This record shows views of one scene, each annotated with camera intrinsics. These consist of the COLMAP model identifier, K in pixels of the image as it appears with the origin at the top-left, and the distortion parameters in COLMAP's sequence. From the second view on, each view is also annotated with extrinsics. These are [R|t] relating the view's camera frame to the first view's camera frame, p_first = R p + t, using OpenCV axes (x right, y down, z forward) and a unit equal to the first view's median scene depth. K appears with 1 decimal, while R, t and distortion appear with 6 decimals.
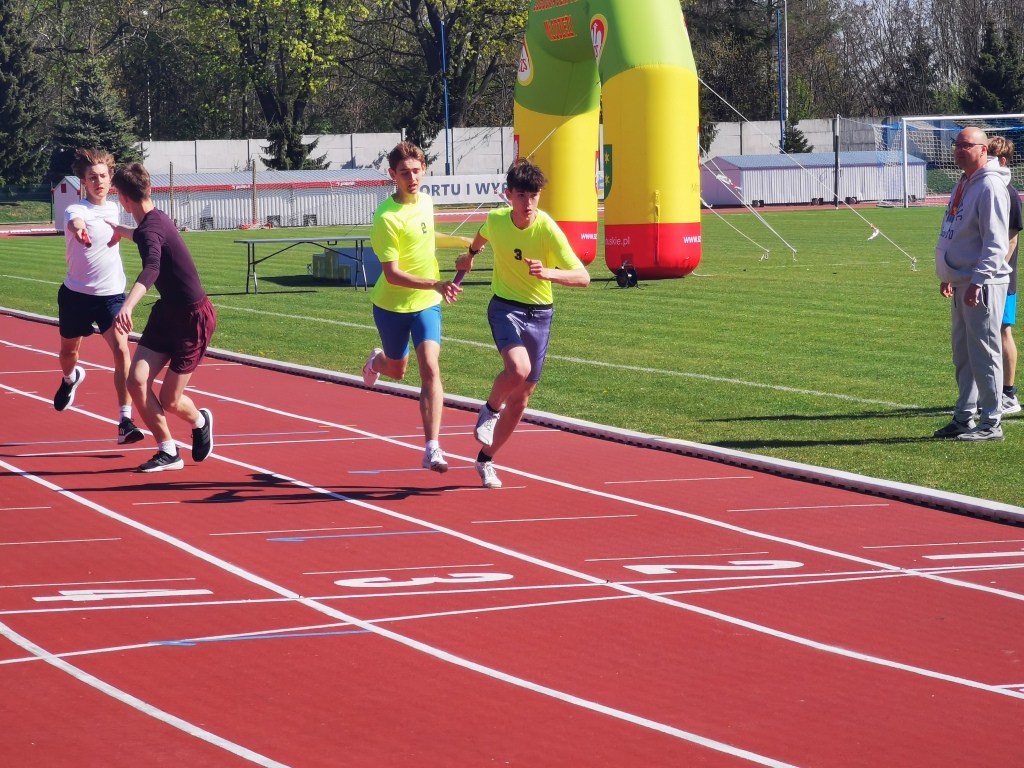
lens RADIAL K [[4257.9, 0, 477.8], [0, 4257.9, 300.5], [0, 0, 1]] dist [0.200612, 0.000000]
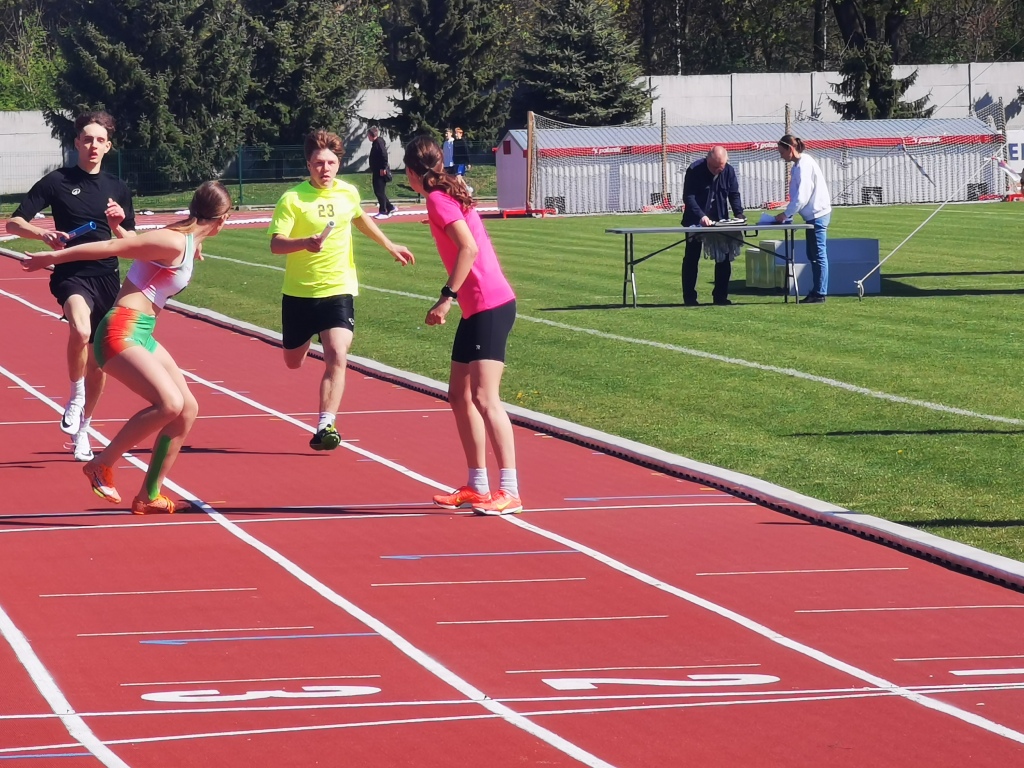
lens RADIAL K [[6597.1, 0, 512.4], [0, 6597.1, 384.2], [0, 0, 1]] dist [0.466519, 0.000000]
pose [[0.989368, 0.008756, -0.145167, 0.082456], [-0.007038, 0.999899, 0.012347, -0.002089], [0.145260, -0.011194, 0.989330, -0.072480]]
